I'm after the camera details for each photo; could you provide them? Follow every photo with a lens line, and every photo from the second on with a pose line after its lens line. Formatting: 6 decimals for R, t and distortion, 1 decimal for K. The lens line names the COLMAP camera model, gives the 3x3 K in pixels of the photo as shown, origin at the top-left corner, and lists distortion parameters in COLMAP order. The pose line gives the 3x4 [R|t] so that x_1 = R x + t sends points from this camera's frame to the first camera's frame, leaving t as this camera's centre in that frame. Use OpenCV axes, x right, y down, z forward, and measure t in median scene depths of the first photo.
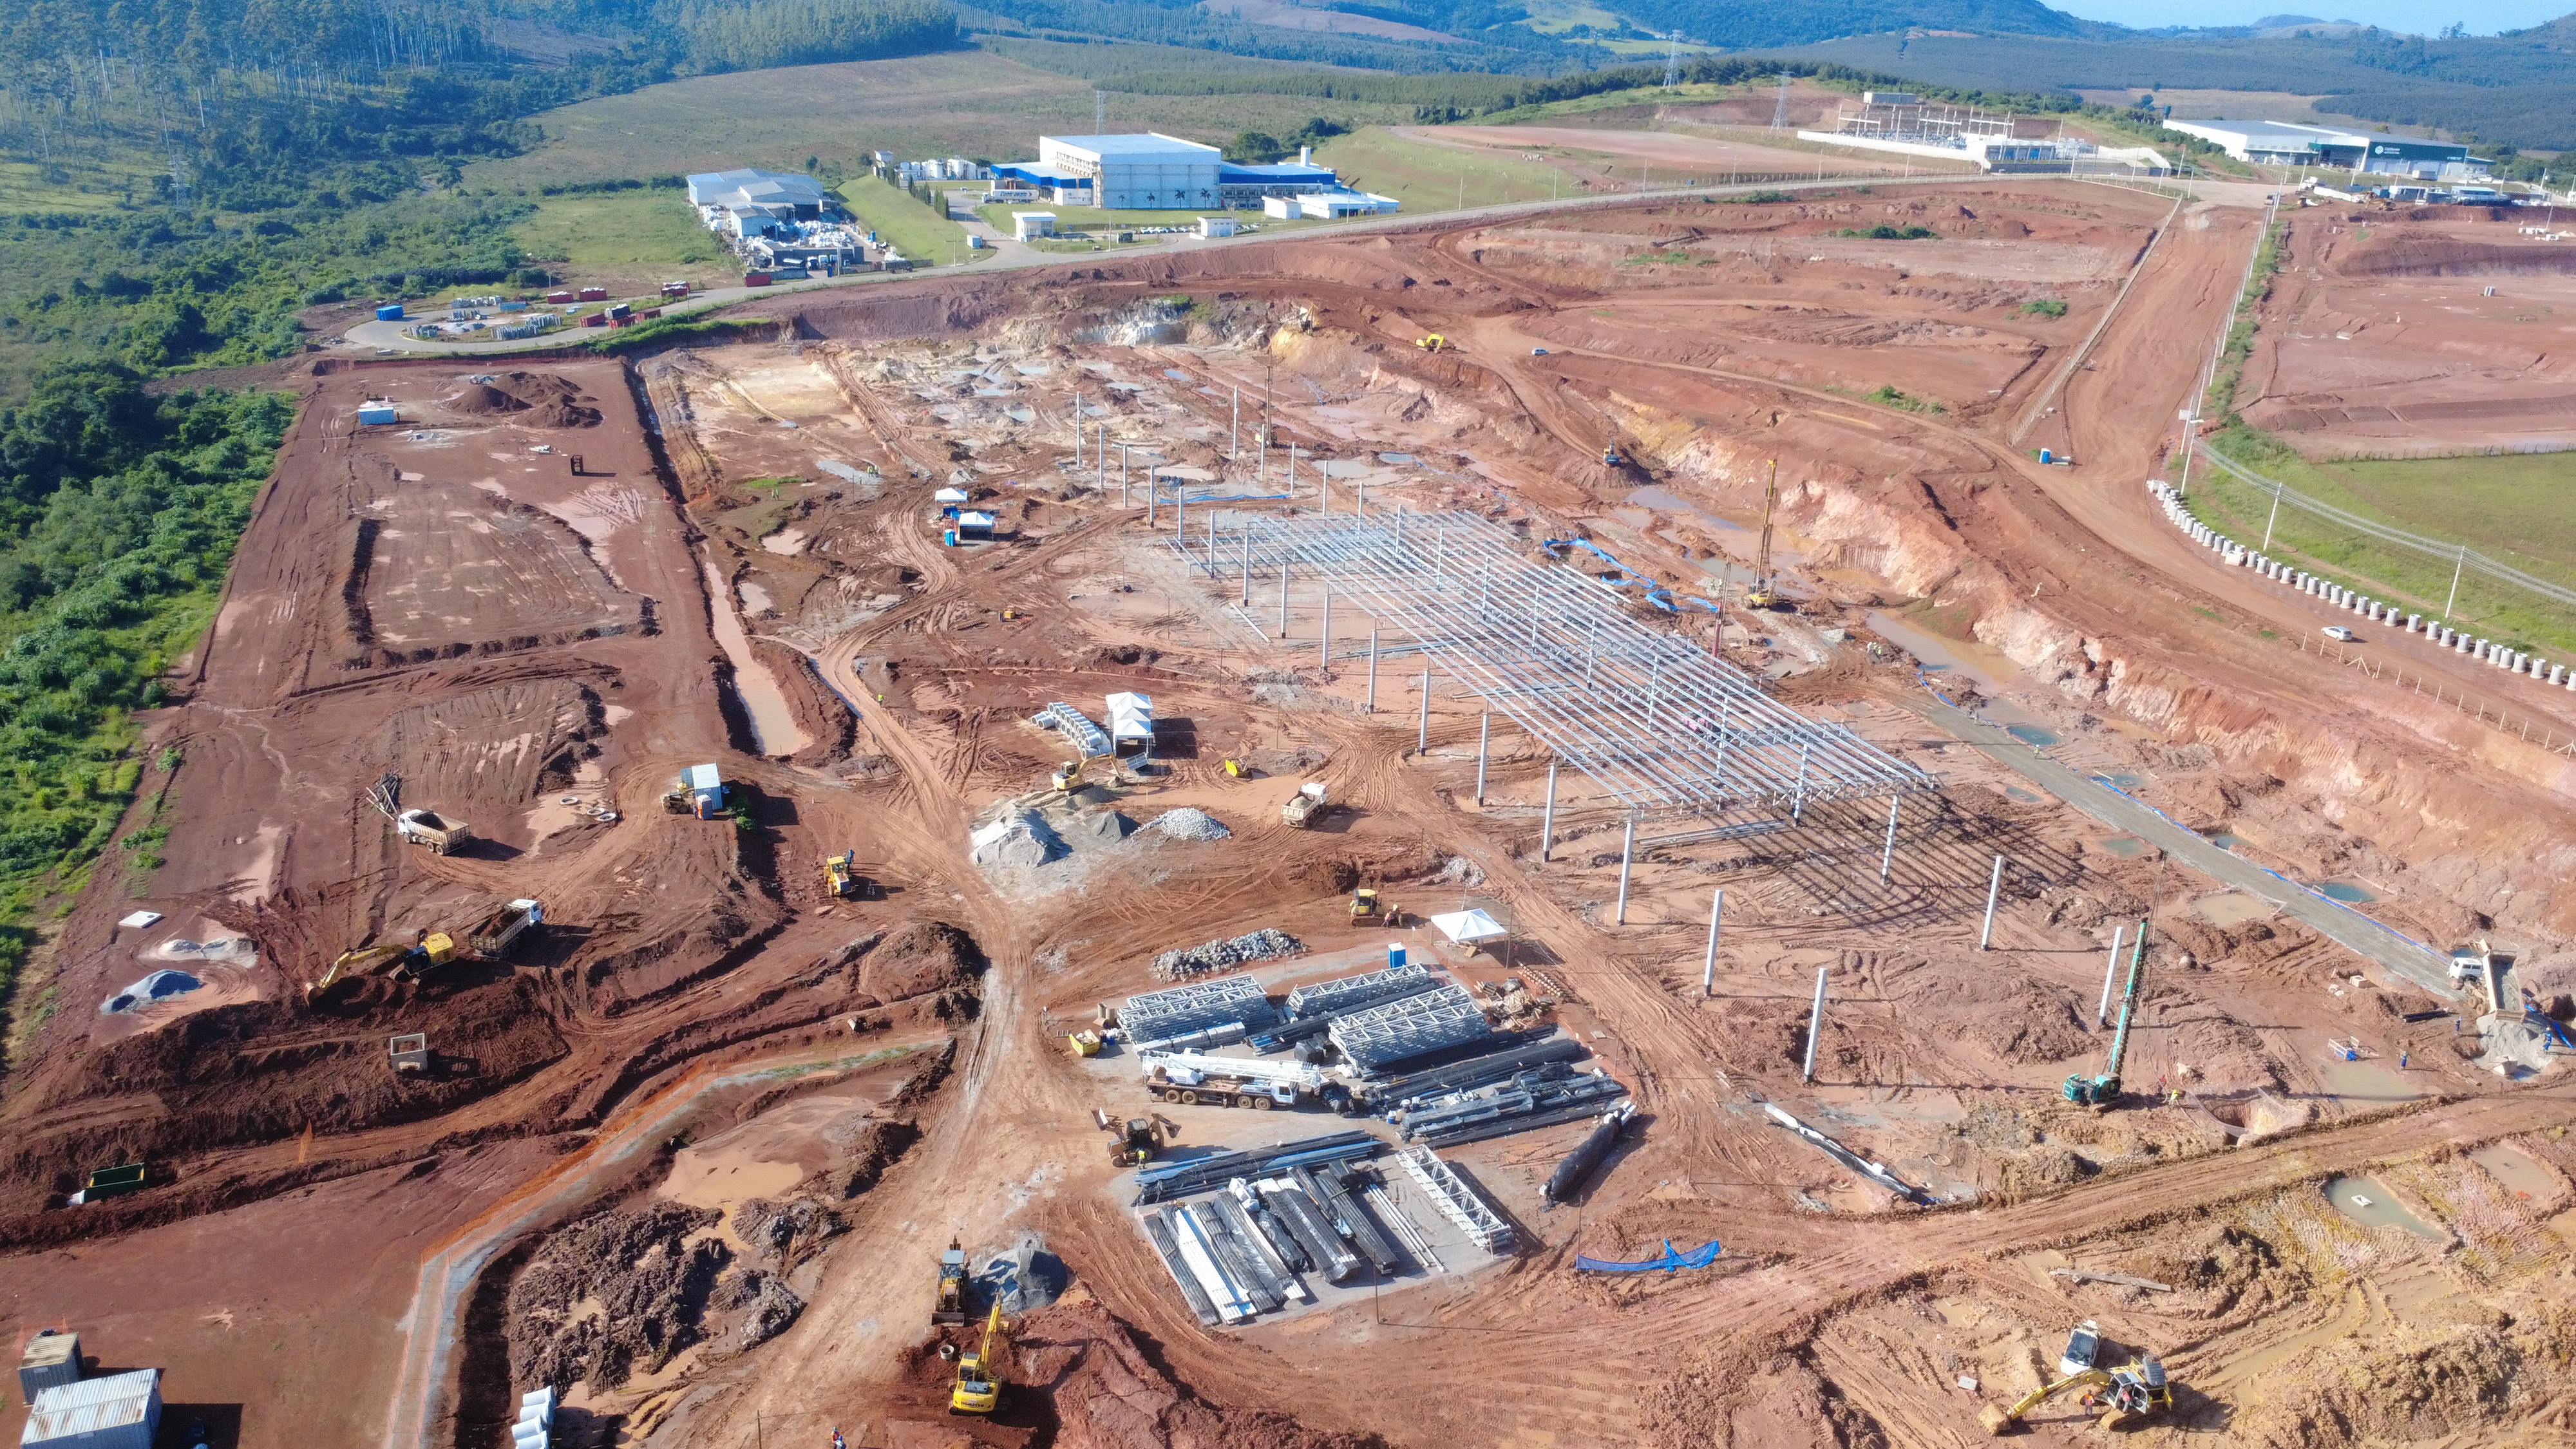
lens RADIAL K [[1948.9, 0, 1288.0], [0, 1948.9, 724.5], [0, 0, 1]] dist [-0.002397, -0.000287]
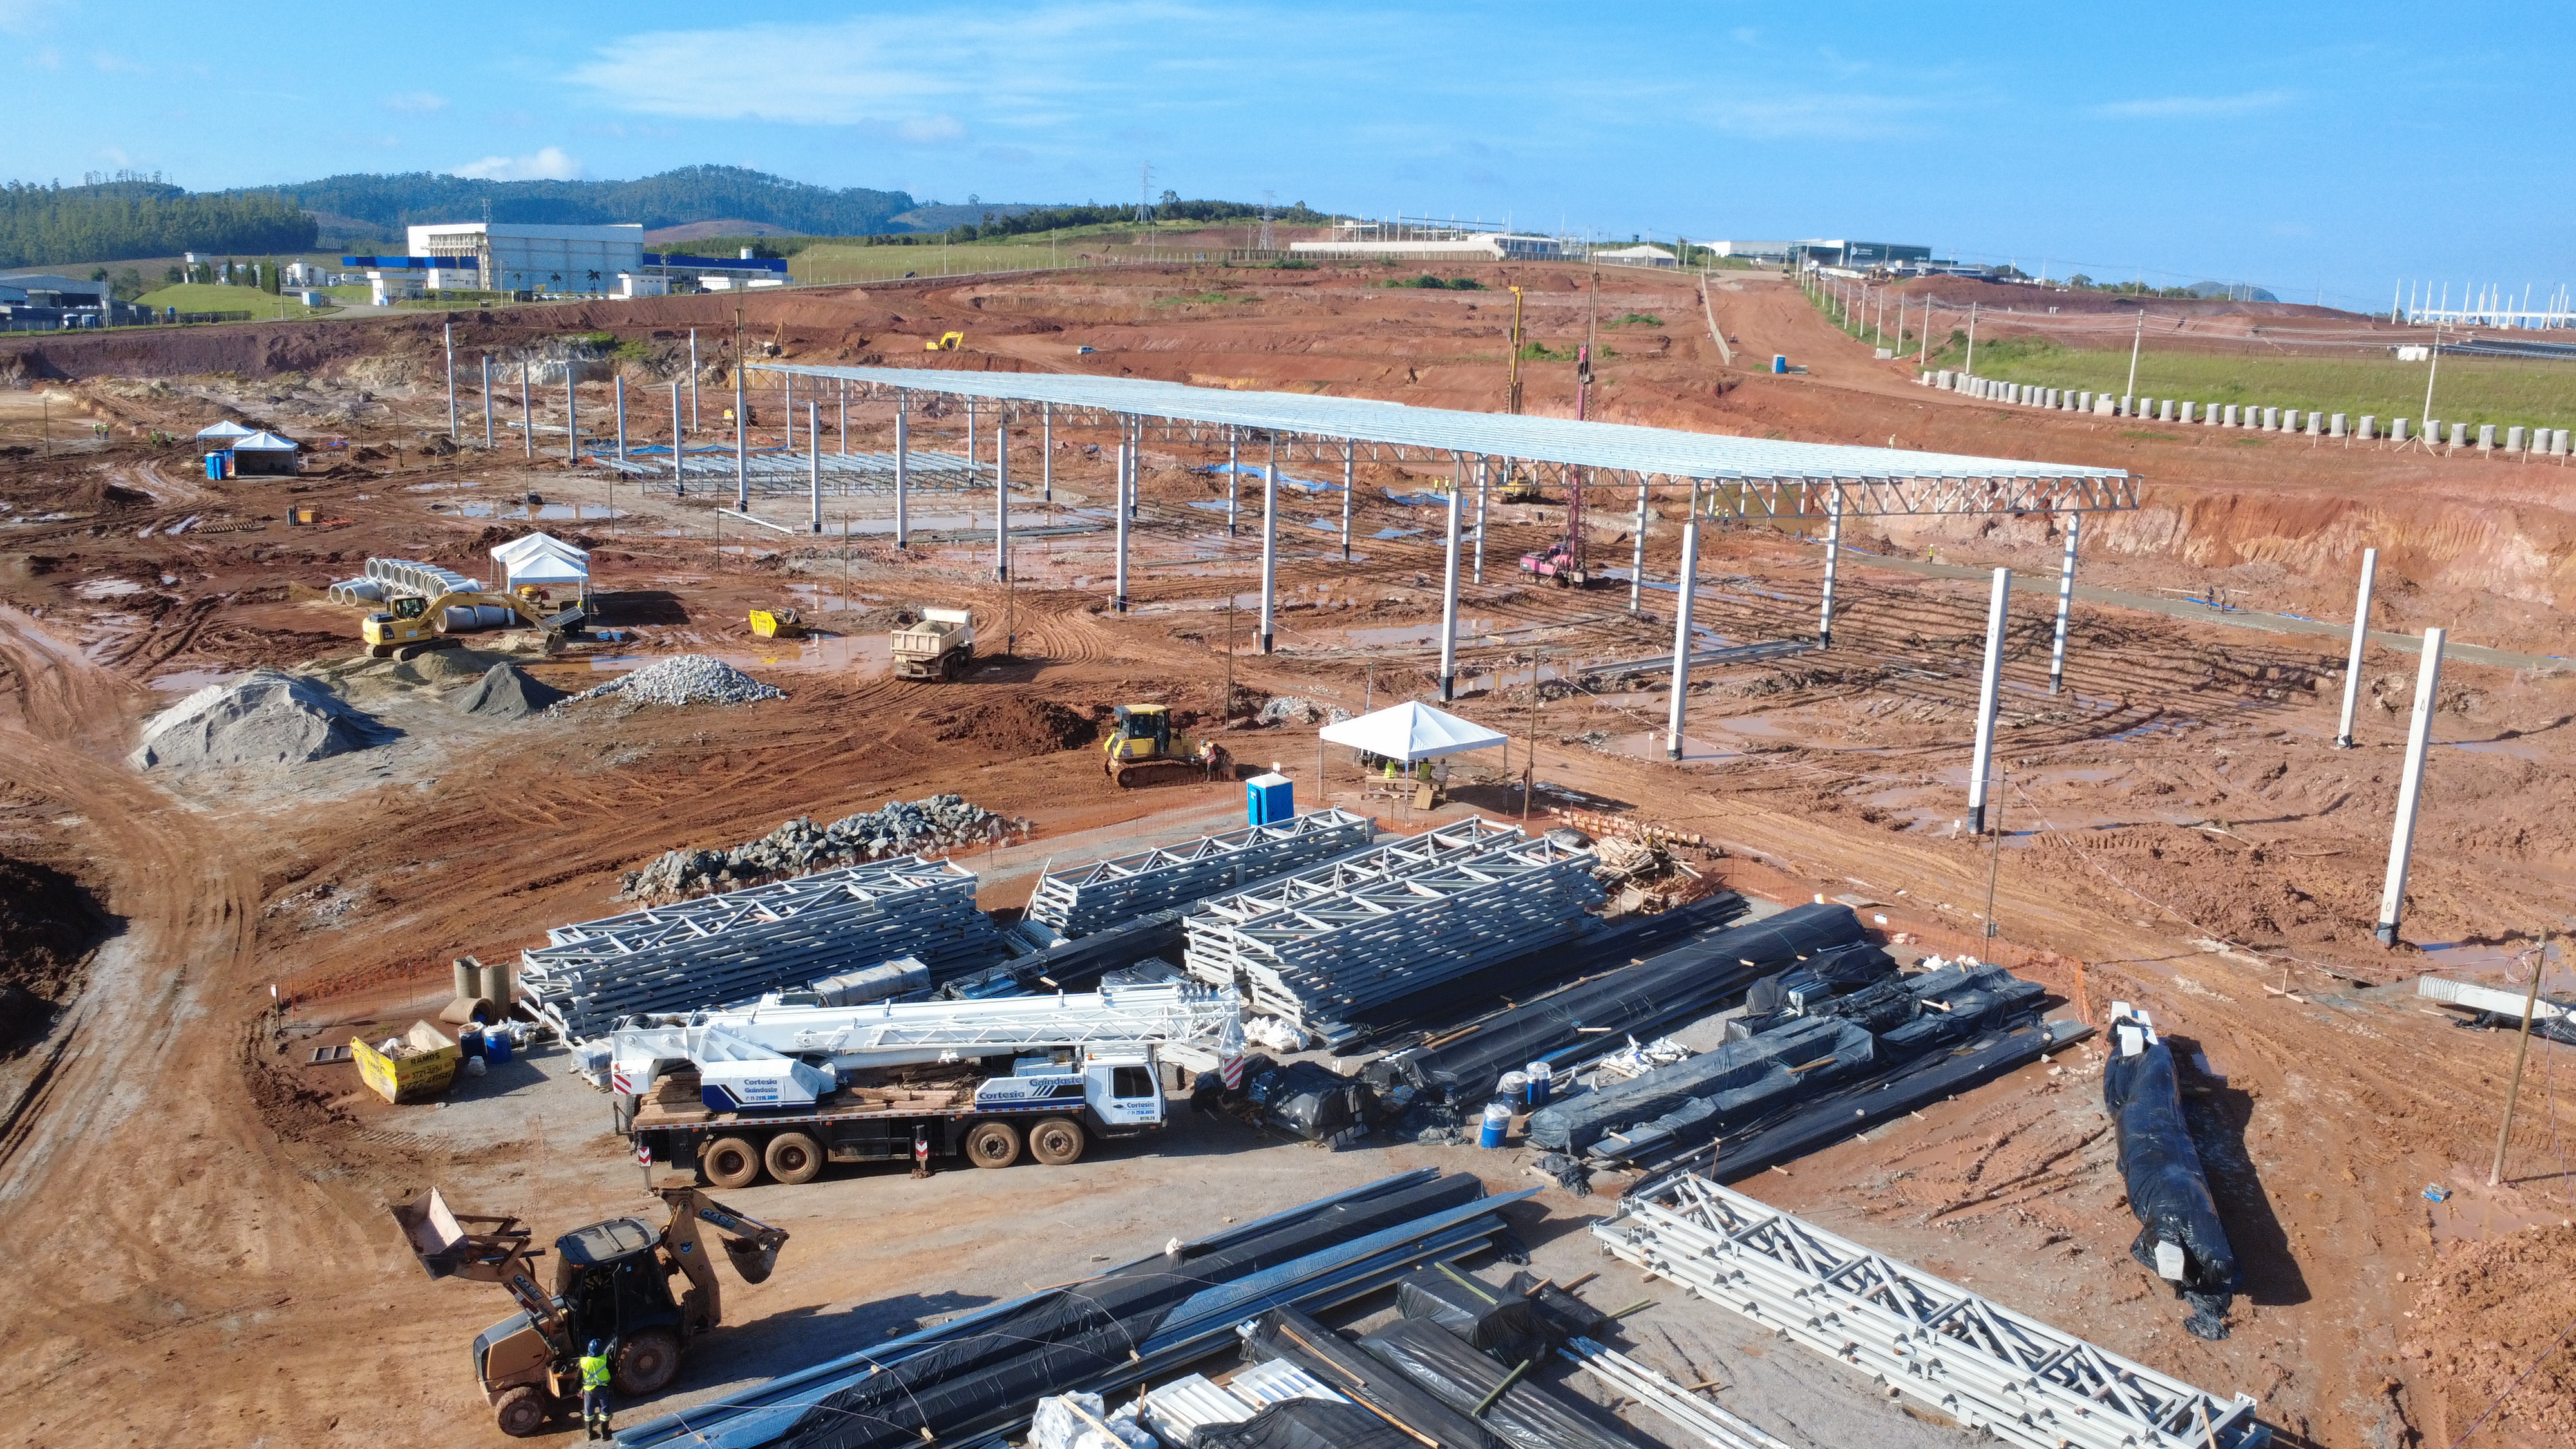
lens RADIAL K [[1948.9, 0, 1288.0], [0, 1948.9, 724.5], [0, 0, 1]] dist [-0.002397, -0.000287]
pose [[0.959063, -0.064727, 0.275696, -0.053735], [0.101326, 0.987512, -0.120635, 0.165843], [-0.264445, 0.143632, 0.953645, 0.681365]]
